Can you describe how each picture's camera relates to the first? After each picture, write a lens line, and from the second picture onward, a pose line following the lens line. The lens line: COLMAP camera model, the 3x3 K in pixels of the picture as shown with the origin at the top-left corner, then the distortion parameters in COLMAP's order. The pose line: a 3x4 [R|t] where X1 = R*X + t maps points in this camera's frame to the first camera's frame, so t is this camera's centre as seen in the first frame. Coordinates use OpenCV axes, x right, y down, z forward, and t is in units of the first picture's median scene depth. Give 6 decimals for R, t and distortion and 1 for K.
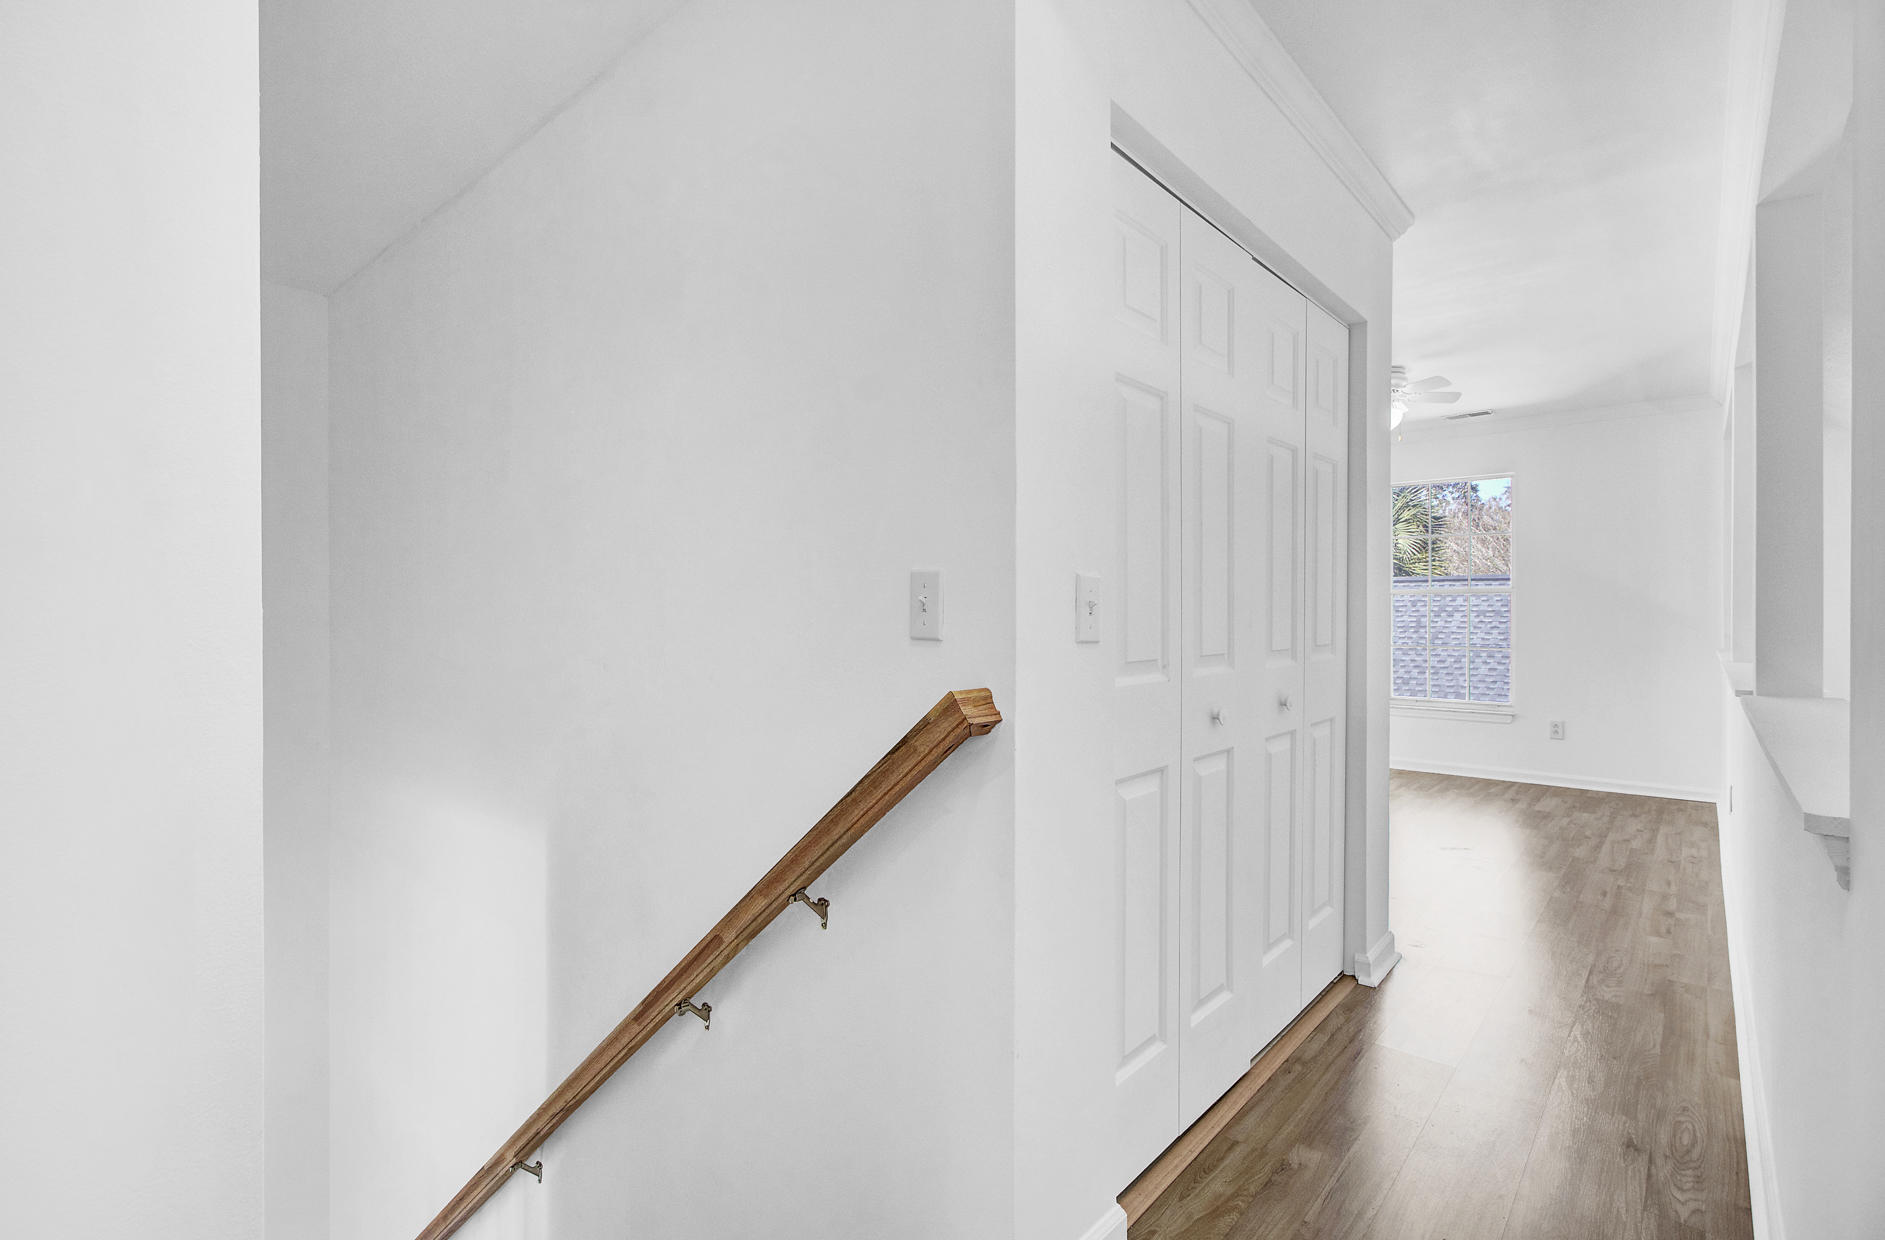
lens RADIAL K [[893.0, 0, 965.7], [0, 893.0, 623.0], [0, 0, 1]] dist [0.000094, 0.000139]
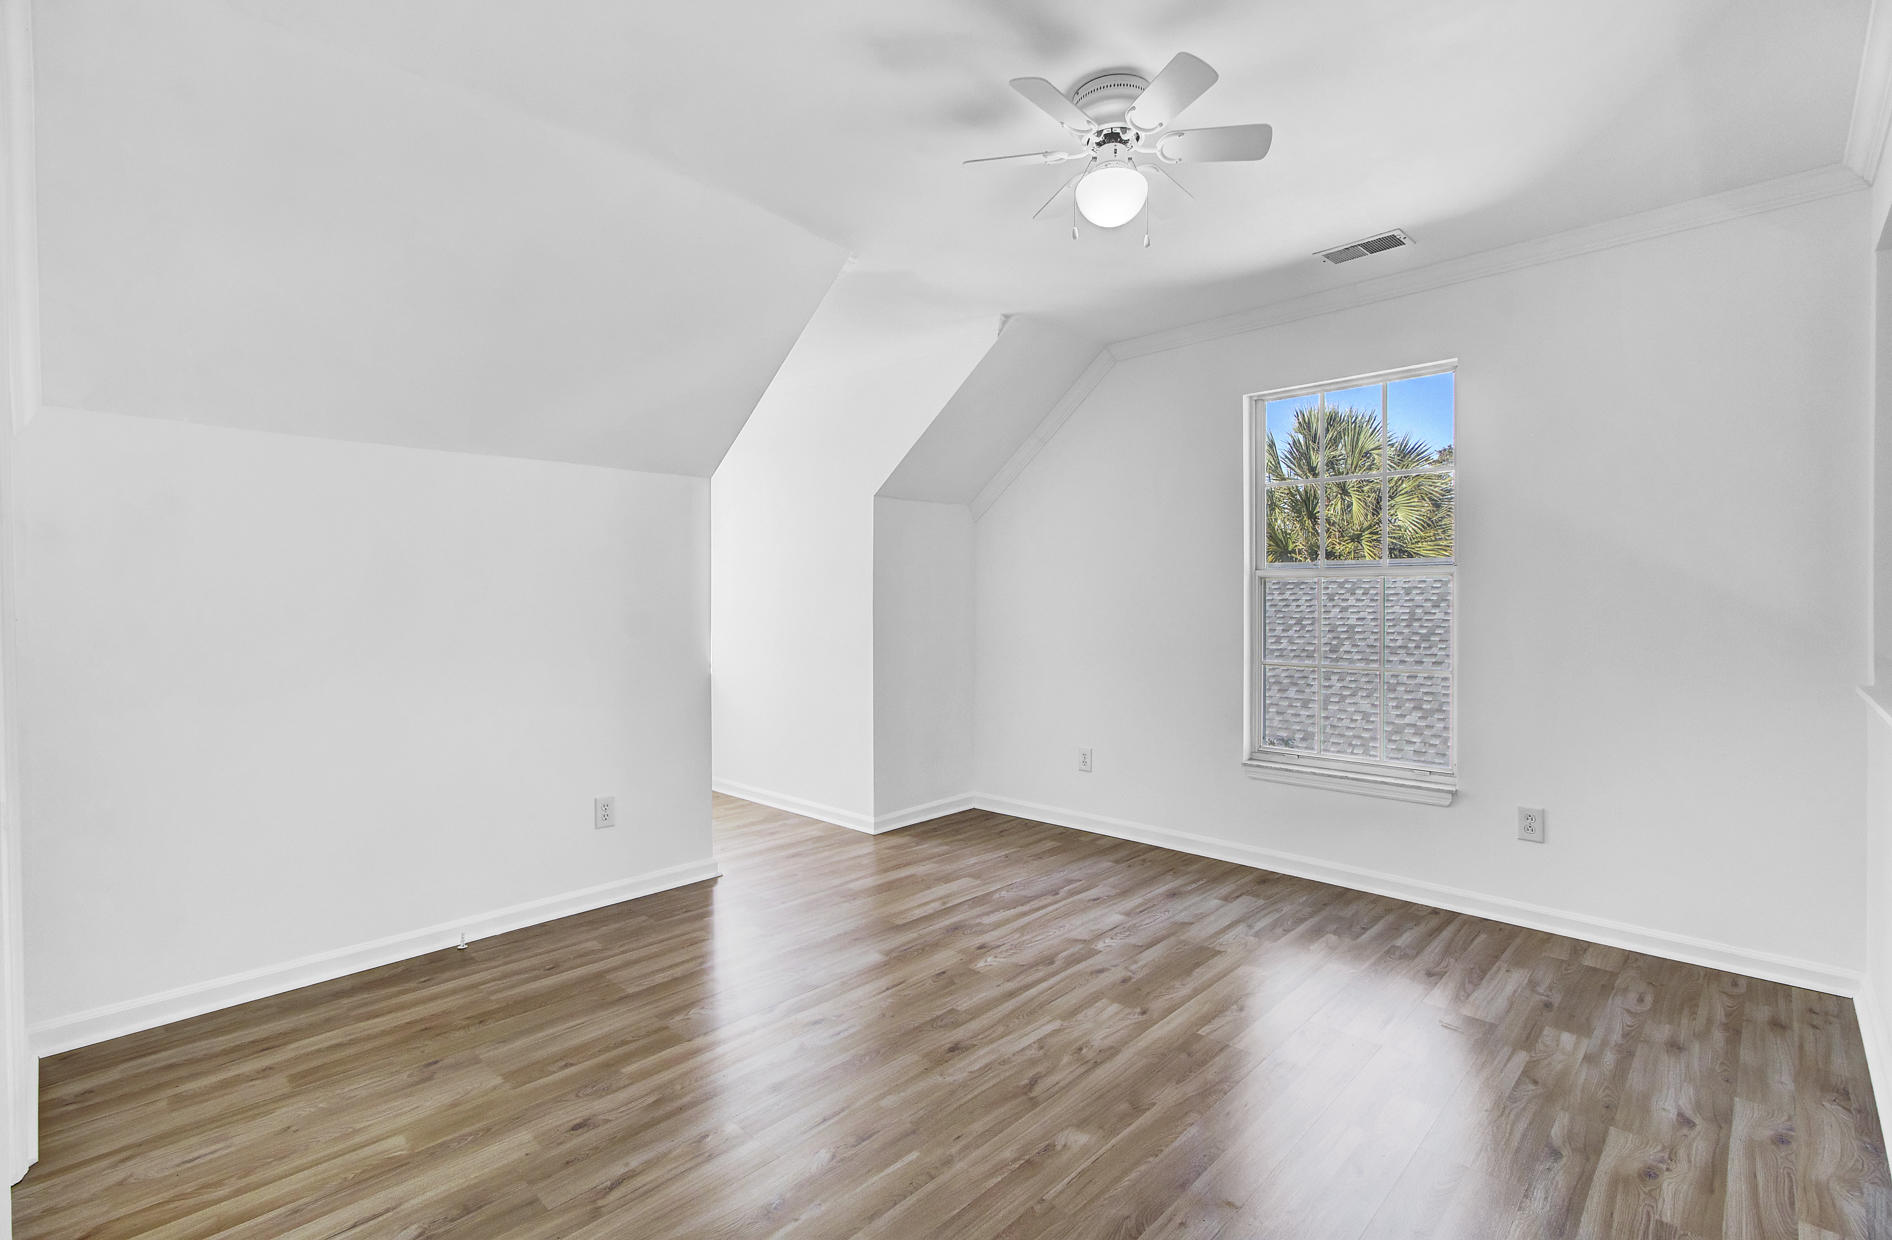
lens RADIAL K [[868.3, 0, 939.3], [0, 868.3, 611.9], [0, 0, 1]] dist [0.000741, 0.000404]
pose [[0.997212, -0.003816, -0.074525, 0.202486], [0.003907, 0.999992, 0.001076, -0.008002], [0.074520, -0.001364, 0.997219, 0.262499]]
